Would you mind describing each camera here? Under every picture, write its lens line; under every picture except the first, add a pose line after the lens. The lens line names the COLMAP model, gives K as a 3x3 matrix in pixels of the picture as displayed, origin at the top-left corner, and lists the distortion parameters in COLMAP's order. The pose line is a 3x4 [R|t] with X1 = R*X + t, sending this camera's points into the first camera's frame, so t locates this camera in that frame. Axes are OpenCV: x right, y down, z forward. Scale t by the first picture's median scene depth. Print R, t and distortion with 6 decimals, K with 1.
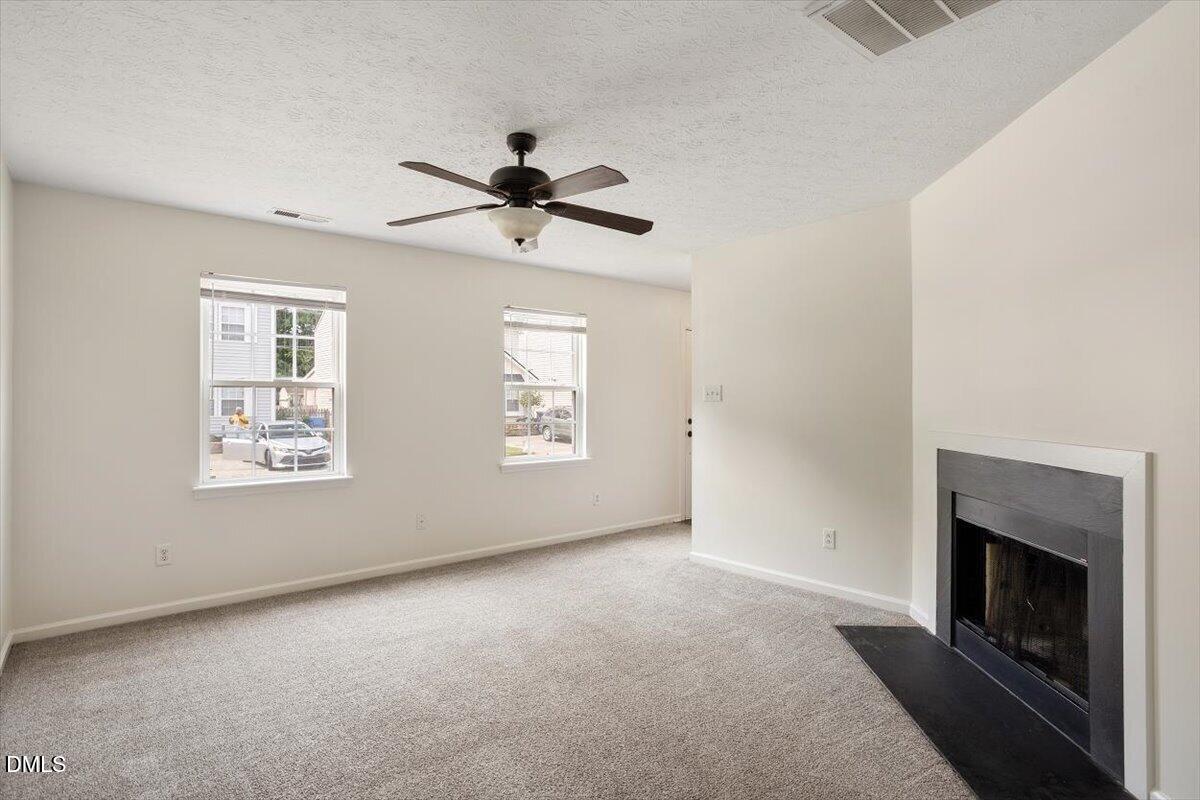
lens RADIAL K [[591.4, 0, 599.5], [0, 591.4, 394.0], [0, 0, 1]] dist [-0.048775, 0.022511]
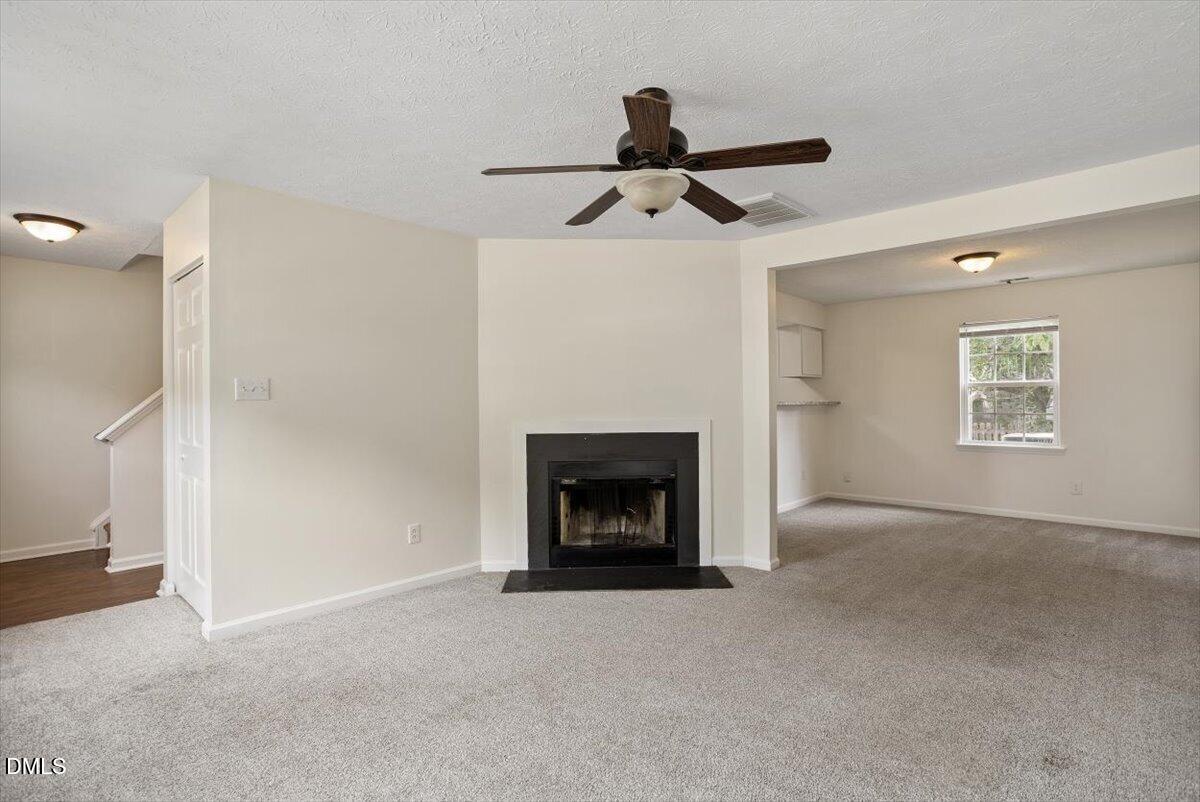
lens RADIAL K [[591.4, 0, 599.5], [0, 591.4, 395.0], [0, 0, 1]] dist [-0.048775, 0.022511]
pose [[-0.108509, 0.008336, 0.994061, -0.829082], [-0.009863, 0.999907, -0.009461, 0.012605], [-0.994047, -0.010831, -0.108416, 0.981715]]
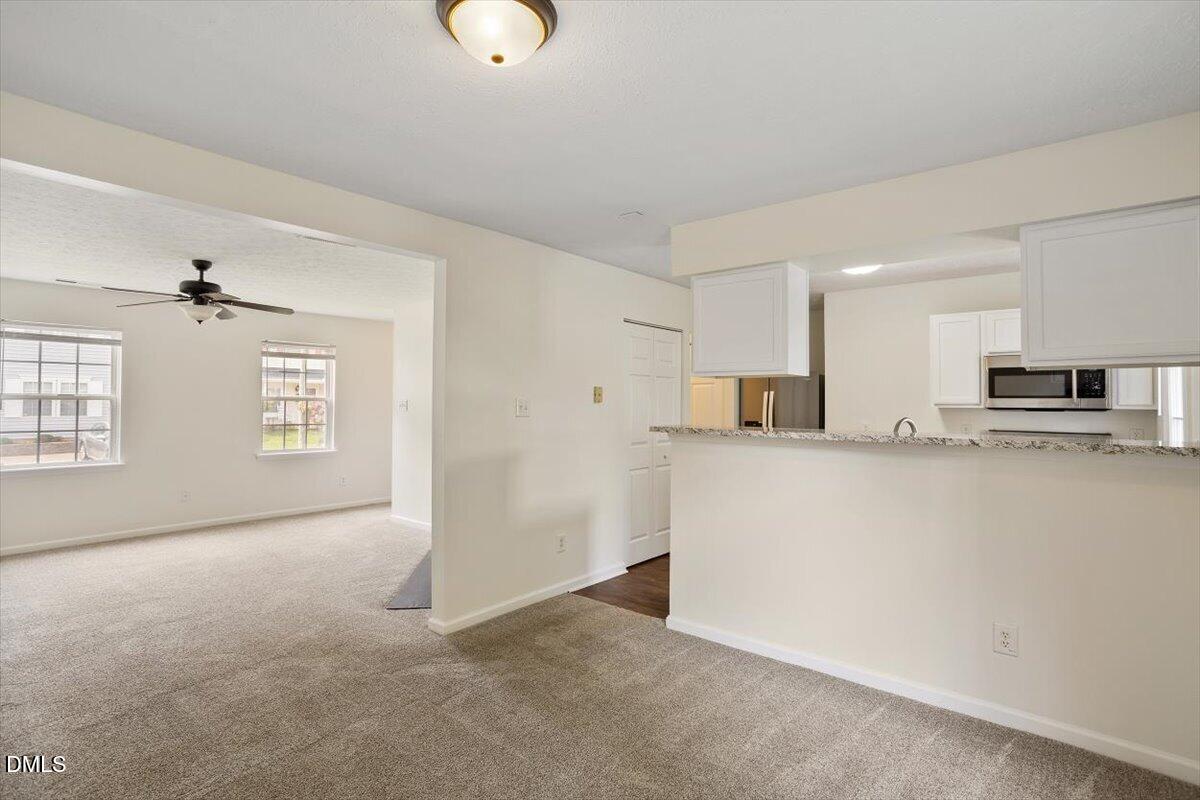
lens RADIAL K [[574.7, 0, 598.0], [0, 574.7, 386.7], [0, 0, 1]] dist [-0.001055, -0.000220]
pose [[0.987142, 0.010034, 0.159528, 0.640074], [-0.008043, 0.999882, -0.013121, -0.046341], [-0.159641, 0.011669, 0.987106, -0.730583]]
